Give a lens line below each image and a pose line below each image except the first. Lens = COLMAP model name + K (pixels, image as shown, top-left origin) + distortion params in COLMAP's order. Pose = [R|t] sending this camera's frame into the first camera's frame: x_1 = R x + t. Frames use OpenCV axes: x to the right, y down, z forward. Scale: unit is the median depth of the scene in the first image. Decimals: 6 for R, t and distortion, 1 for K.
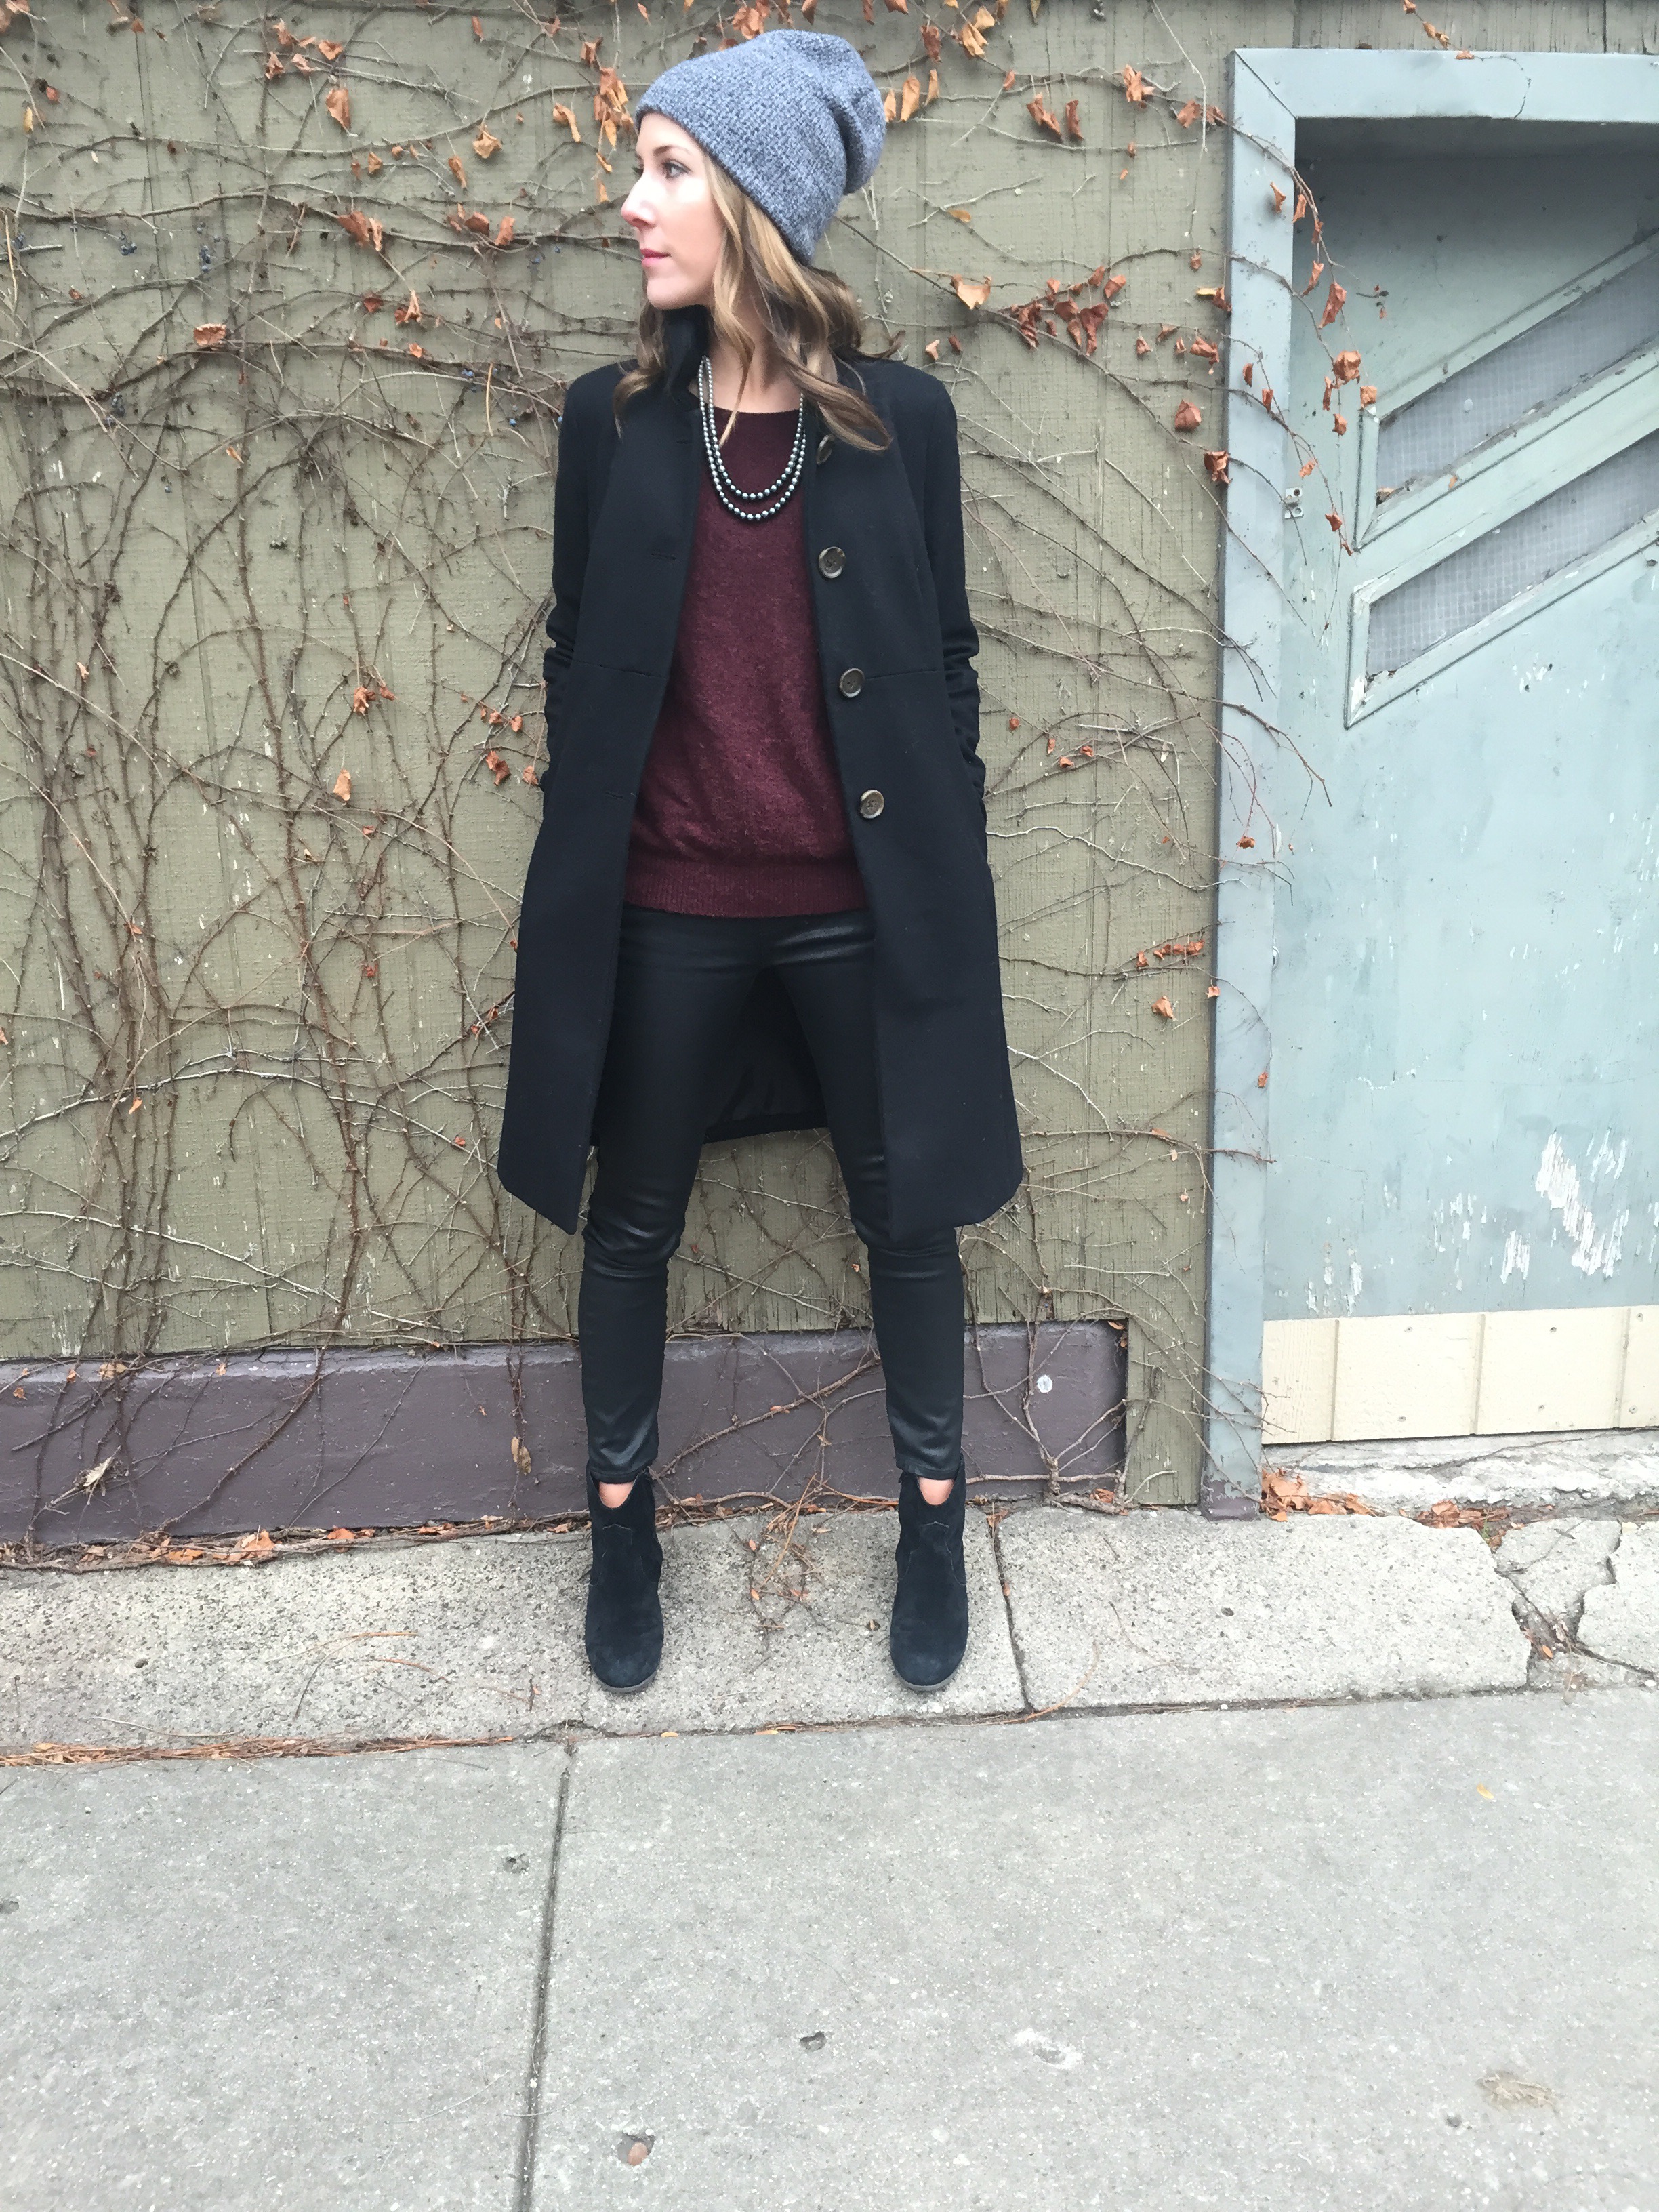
lens RADIAL K [[1965.4, 0, 835.2], [0, 1965.4, 1089.7], [0, 0, 1]] dist [0.101513, -0.156724]
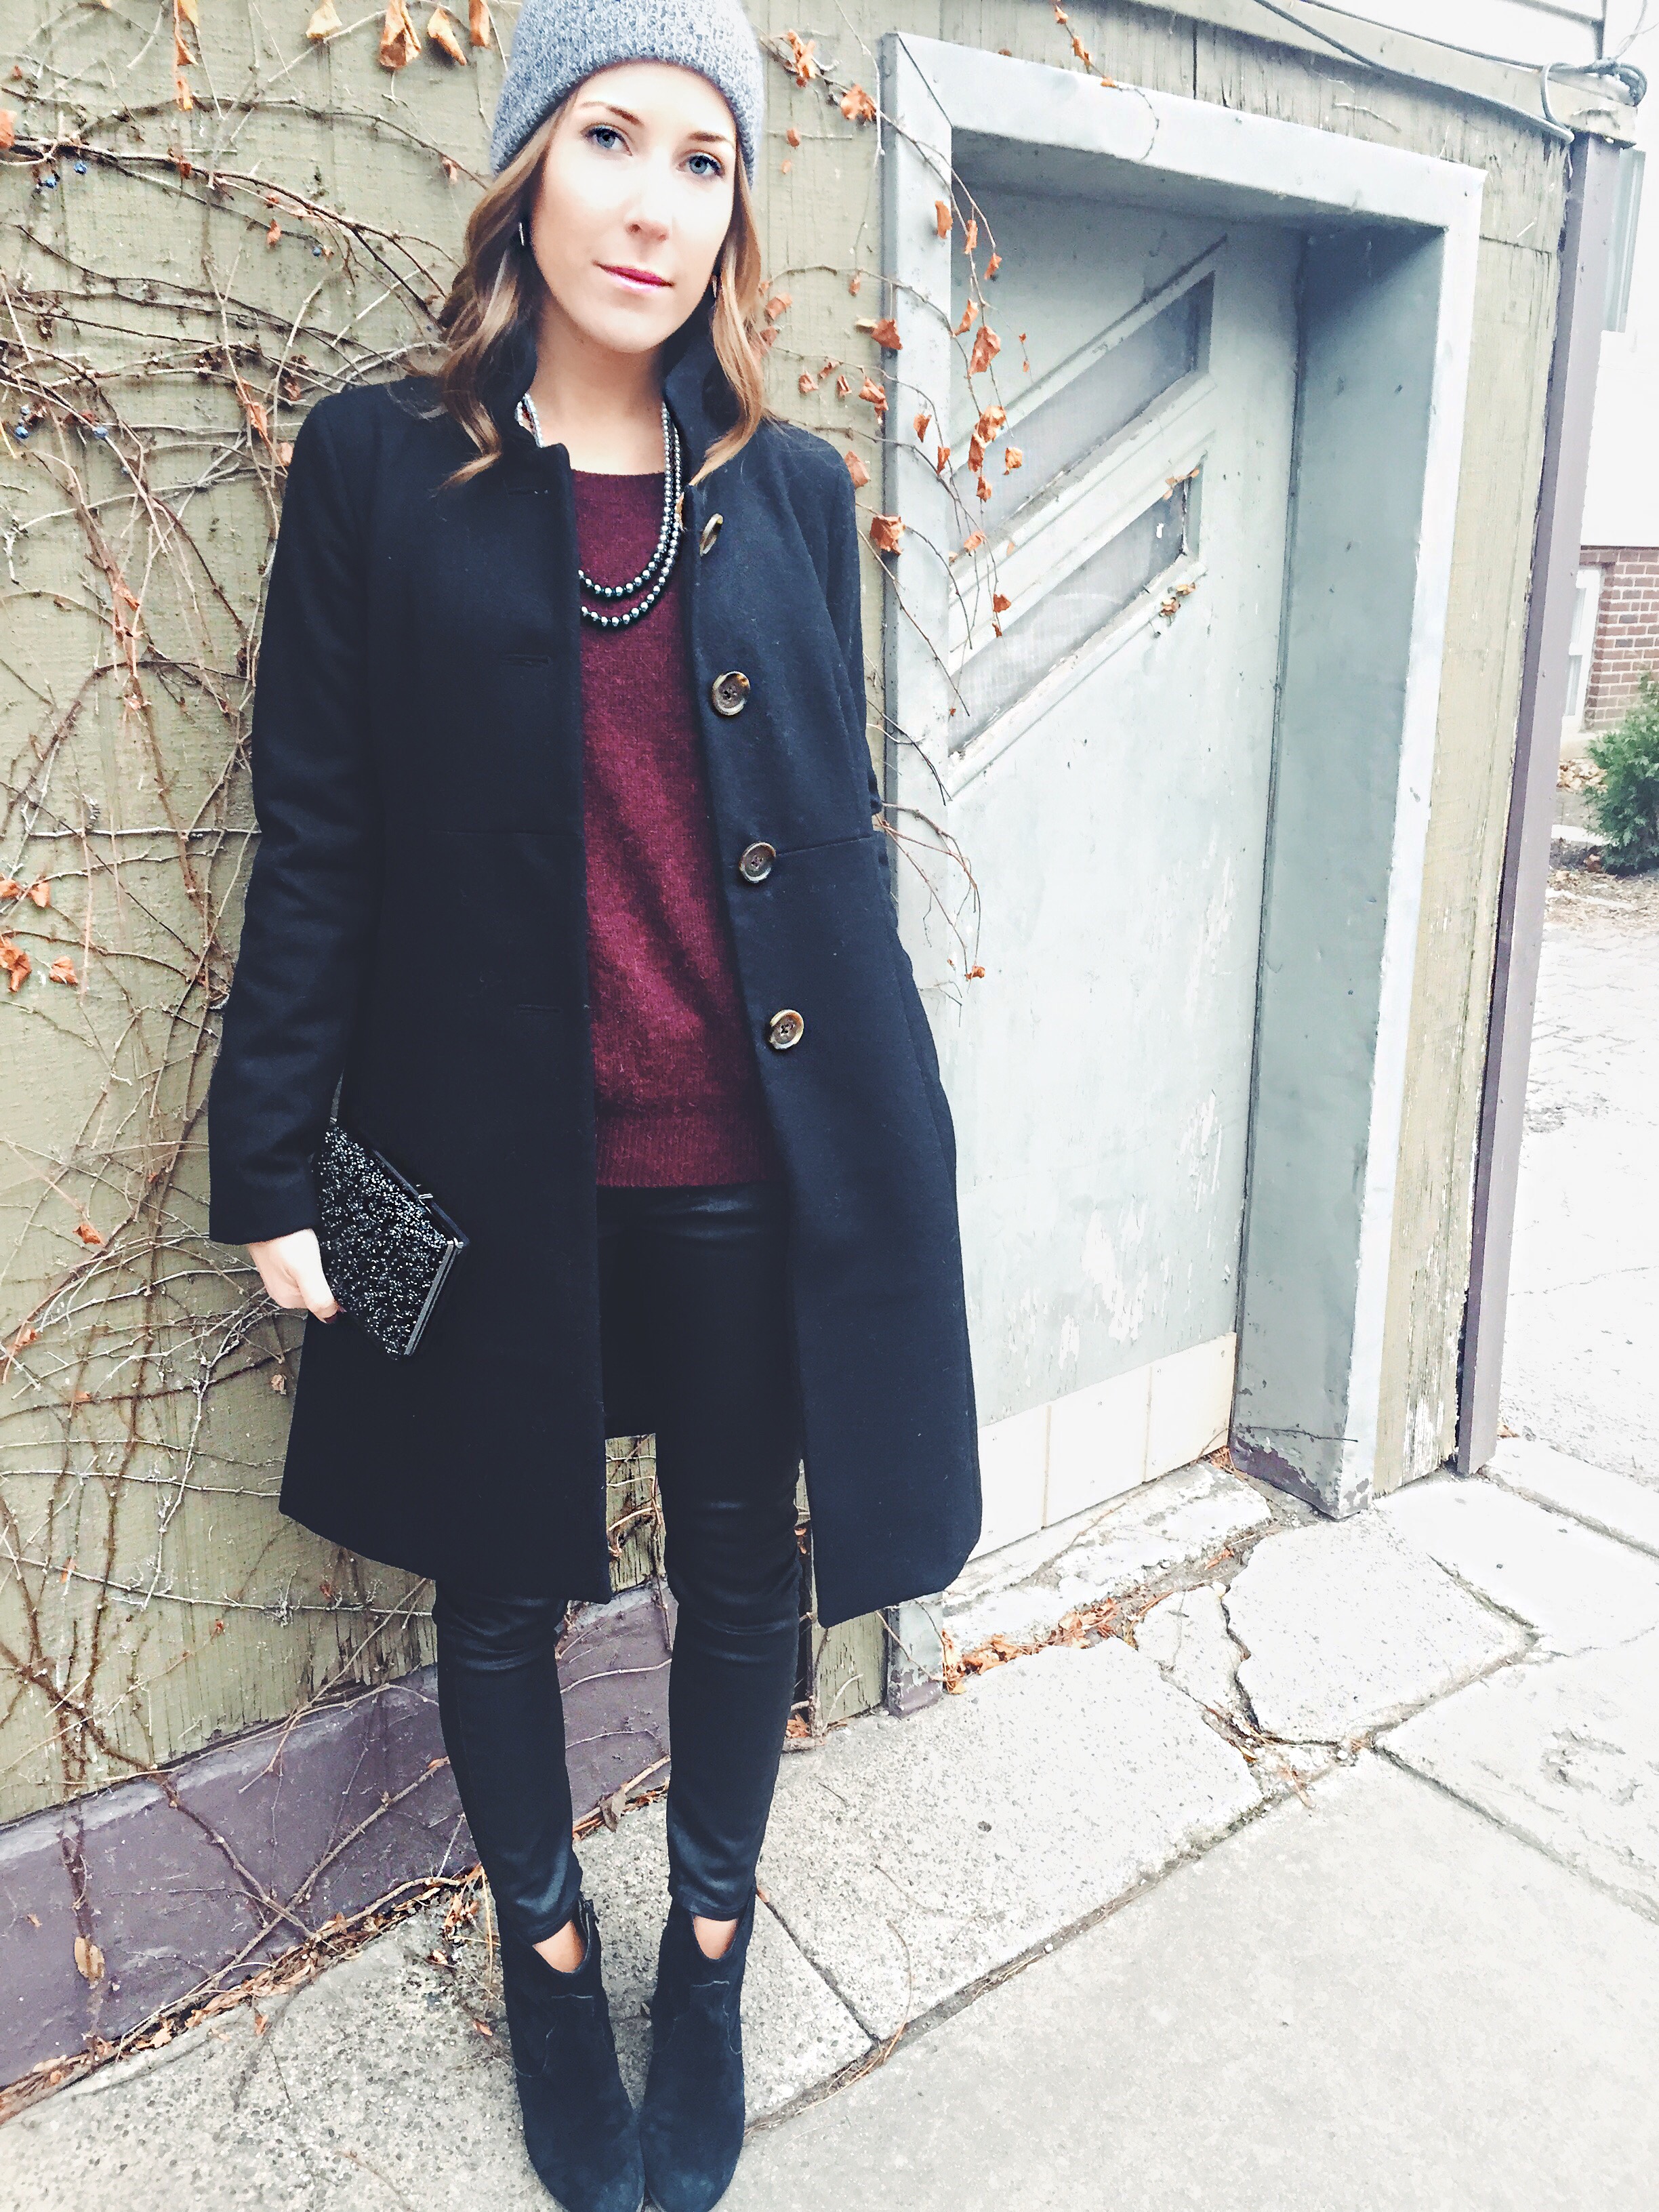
lens RADIAL K [[1965.4, 0, 884.2], [0, 1965.4, 1086.7], [0, 0, 1]] dist [0.101513, -0.156724]
pose [[0.806588, -0.131881, 0.576215, -0.320271], [0.114519, 0.991189, 0.066555, -0.134568], [-0.579915, 0.012305, 0.814584, 0.313522]]
